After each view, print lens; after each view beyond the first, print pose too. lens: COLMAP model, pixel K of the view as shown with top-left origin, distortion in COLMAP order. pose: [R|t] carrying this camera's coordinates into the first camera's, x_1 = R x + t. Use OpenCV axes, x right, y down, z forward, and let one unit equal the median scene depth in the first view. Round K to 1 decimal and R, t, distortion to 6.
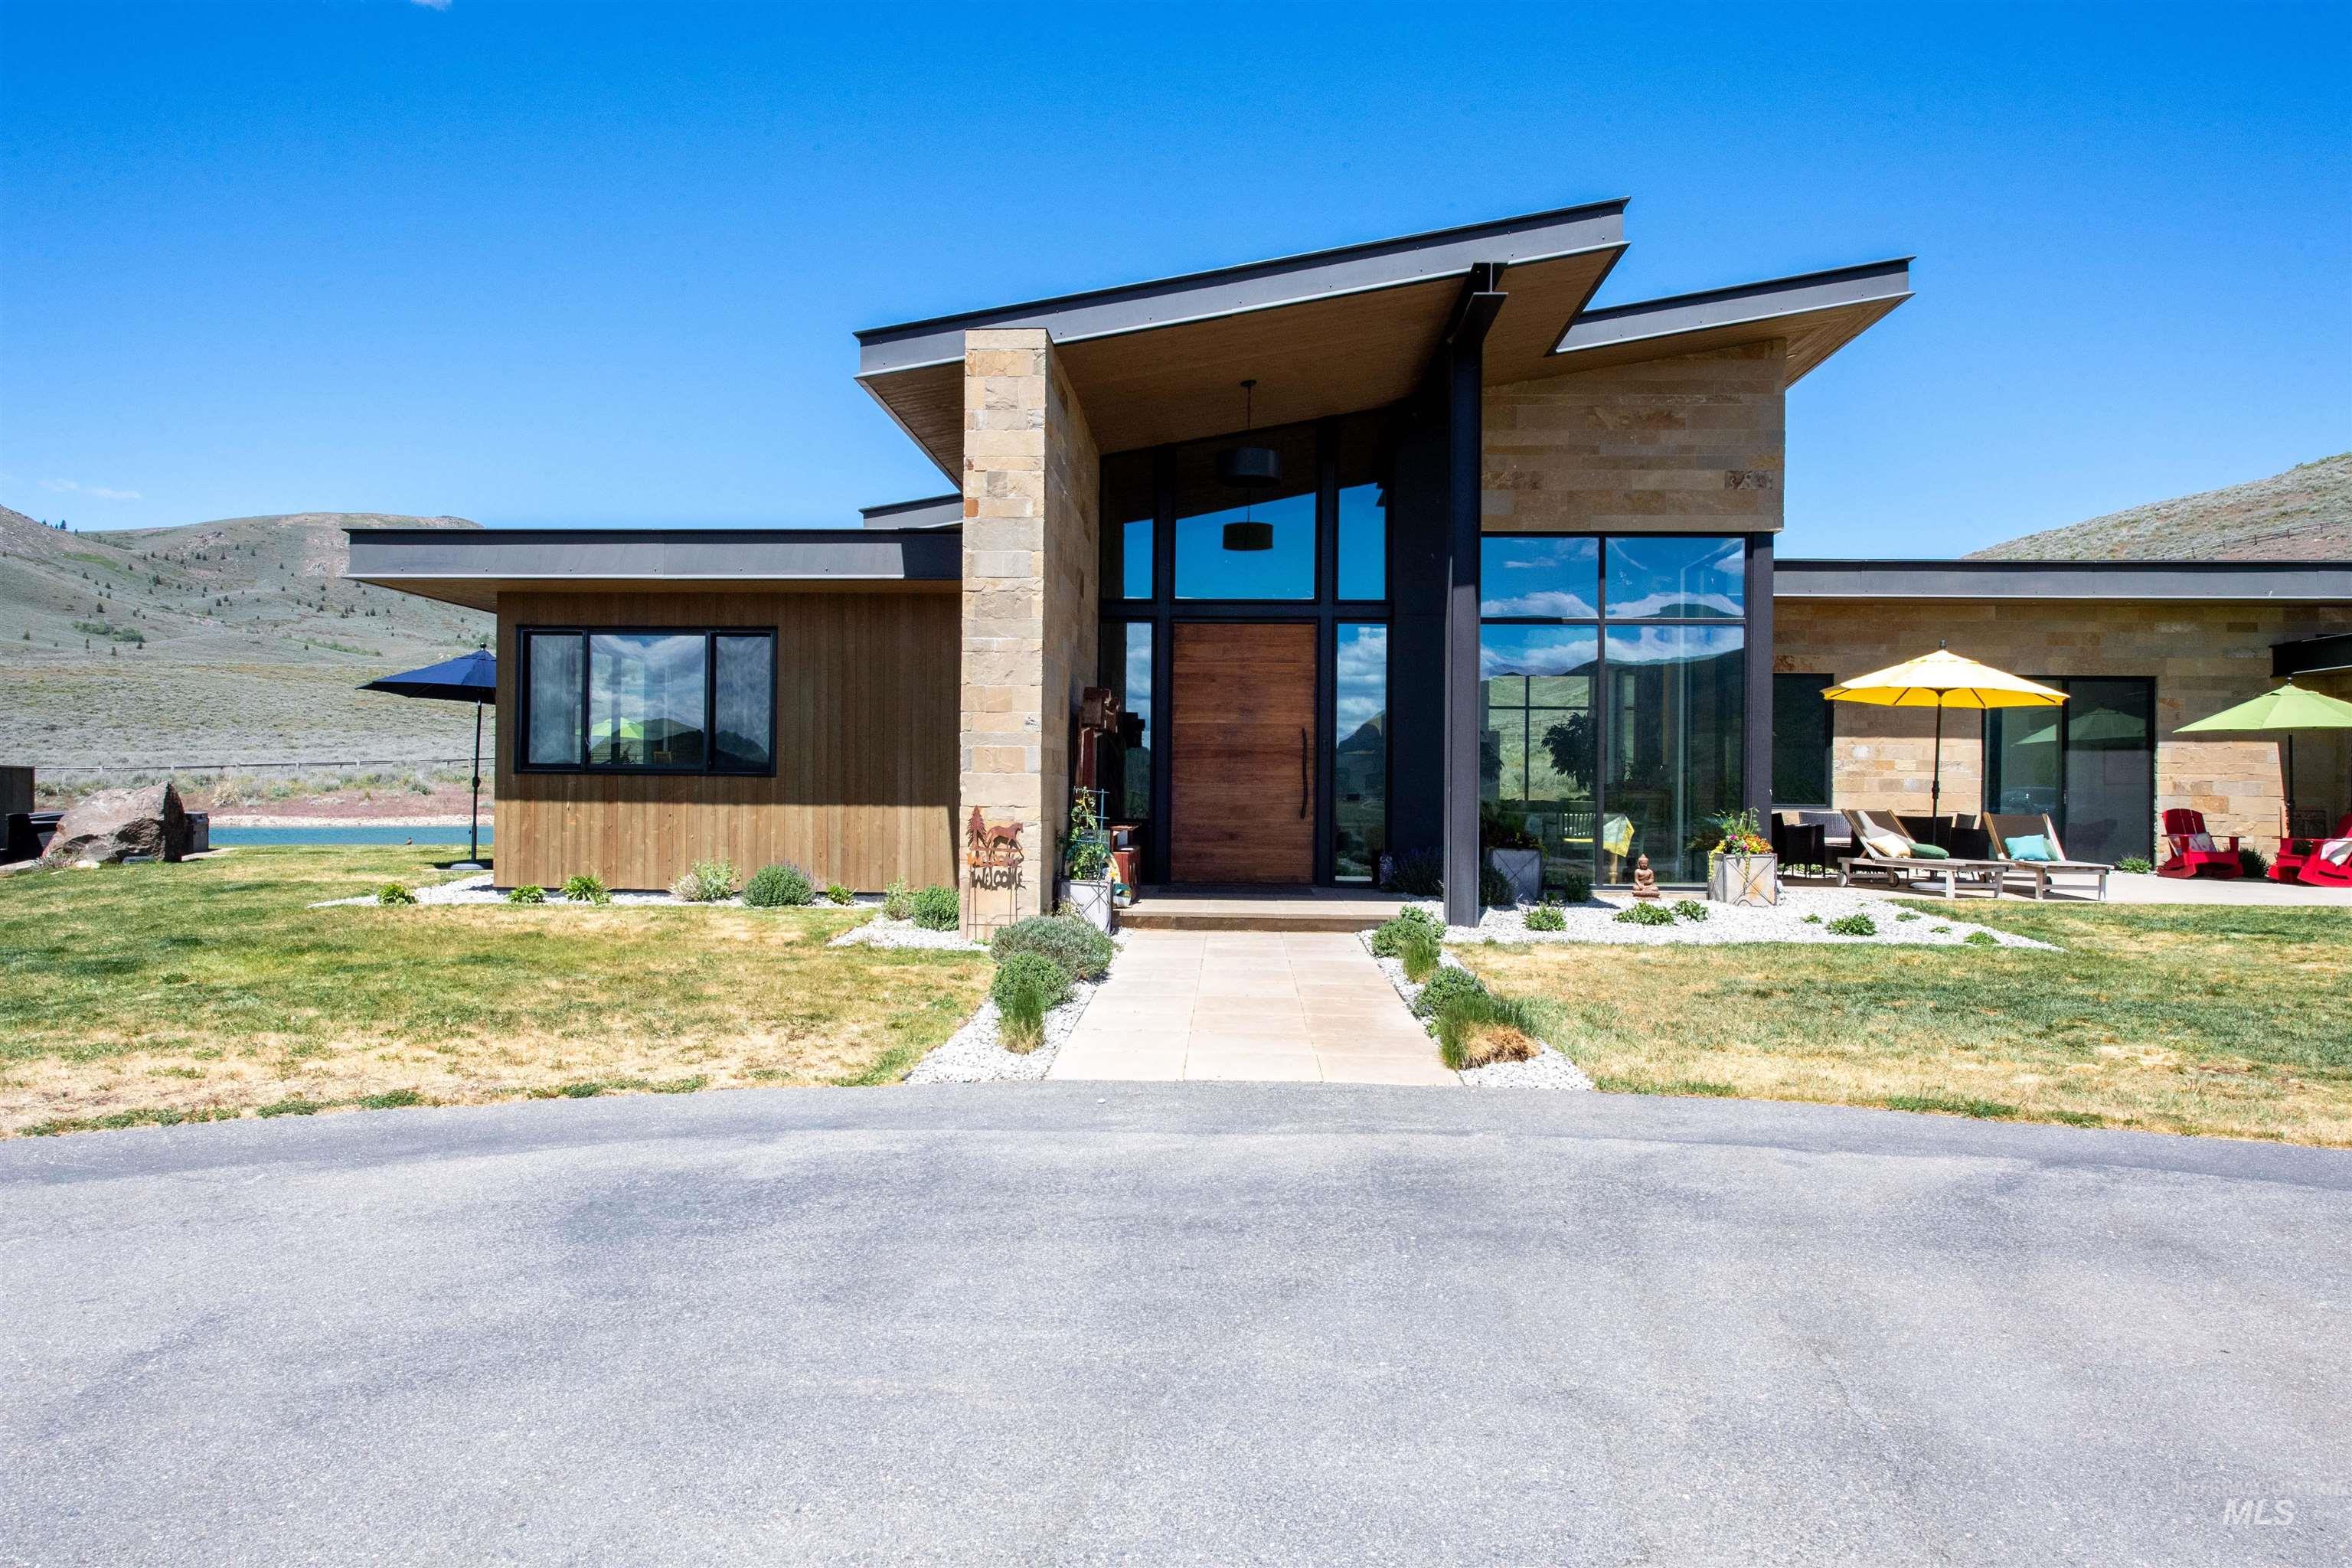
lens RADIAL K [[1480.0, 0, 1179.3], [0, 1480.0, 788.3], [0, 0, 1]] dist [0.003560, 0.001567]
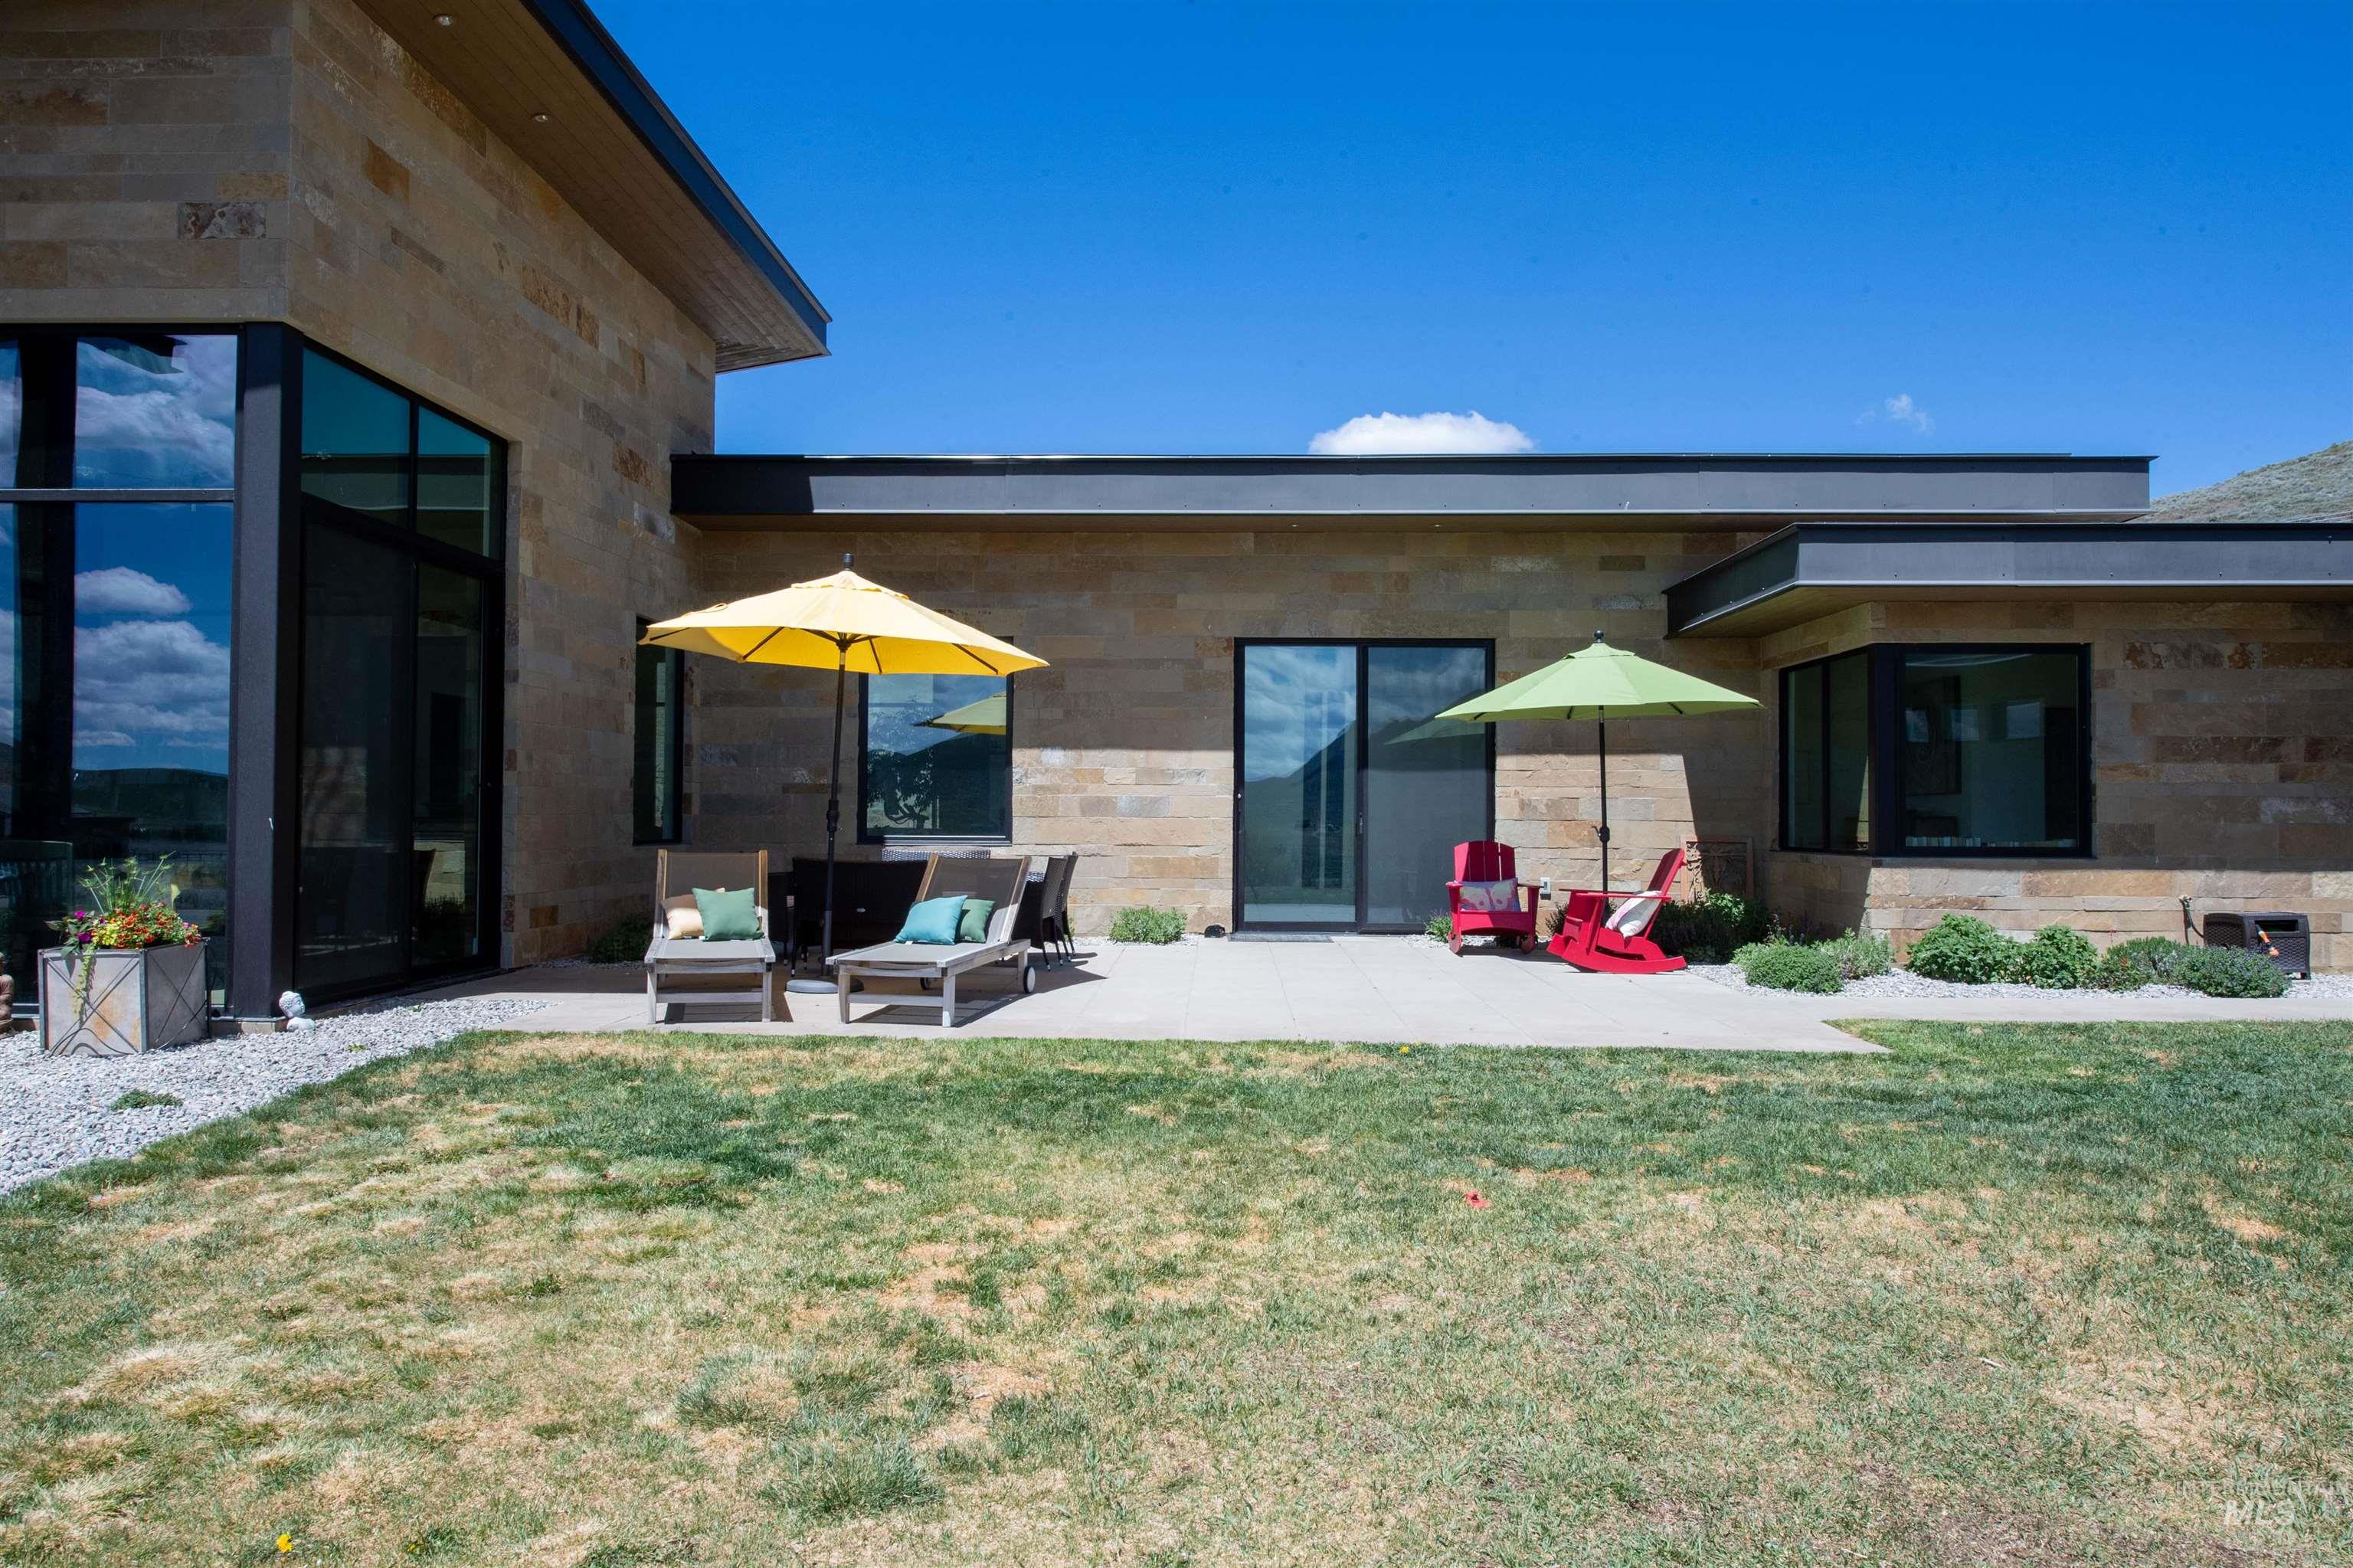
lens RADIAL K [[1480.6, 0, 1172.7], [0, 1480.6, 785.3], [0, 0, 1]] dist [0.003560, 0.001567]
pose [[0.999983, -0.004361, 0.003834, 0.516073], [0.004426, 0.999843, -0.017133, -0.000060], [-0.003759, 0.017150, 0.999846, 0.348738]]
